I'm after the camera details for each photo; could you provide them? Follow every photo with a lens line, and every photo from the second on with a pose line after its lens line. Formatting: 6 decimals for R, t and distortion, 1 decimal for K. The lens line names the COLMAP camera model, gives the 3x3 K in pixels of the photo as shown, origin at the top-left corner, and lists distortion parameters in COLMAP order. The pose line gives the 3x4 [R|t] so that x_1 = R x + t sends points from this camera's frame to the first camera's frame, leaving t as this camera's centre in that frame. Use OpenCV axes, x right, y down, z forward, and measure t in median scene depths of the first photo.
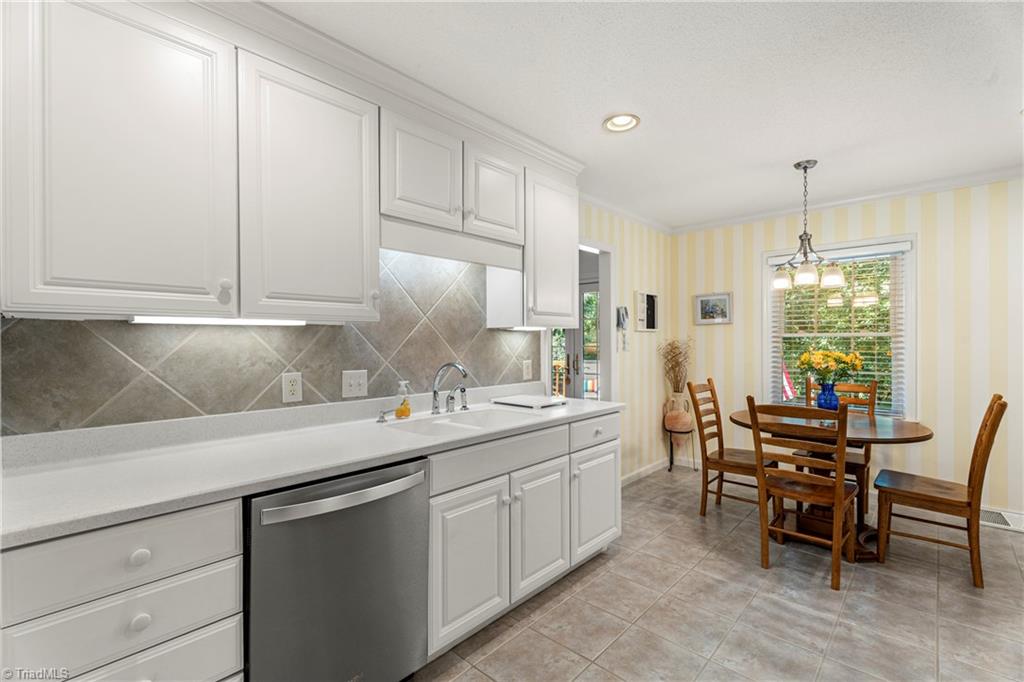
lens RADIAL K [[456.5, 0, 515.2], [0, 456.5, 338.9], [0, 0, 1]] dist [0.001855, -0.000849]
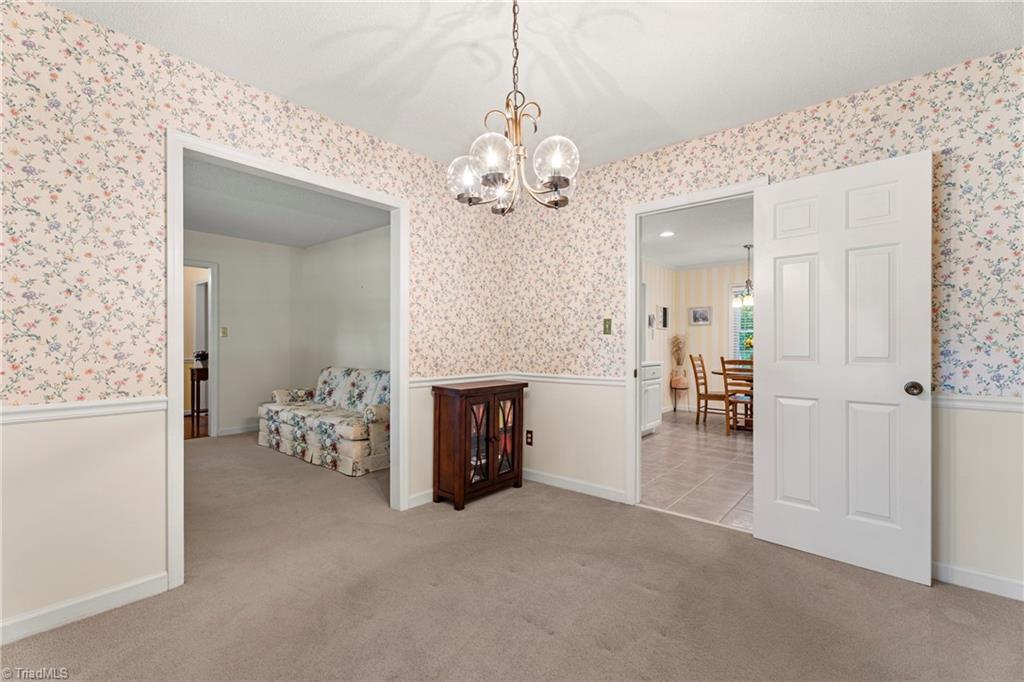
lens RADIAL K [[456.5, 0, 508.5], [0, 456.5, 342.8], [0, 0, 1]] dist [0.001855, -0.000849]
pose [[0.999166, 0.006780, 0.040269, -0.465442], [-0.006805, 0.999977, 0.000466, 0.051077], [-0.040265, -0.000739, 0.999189, -0.892305]]
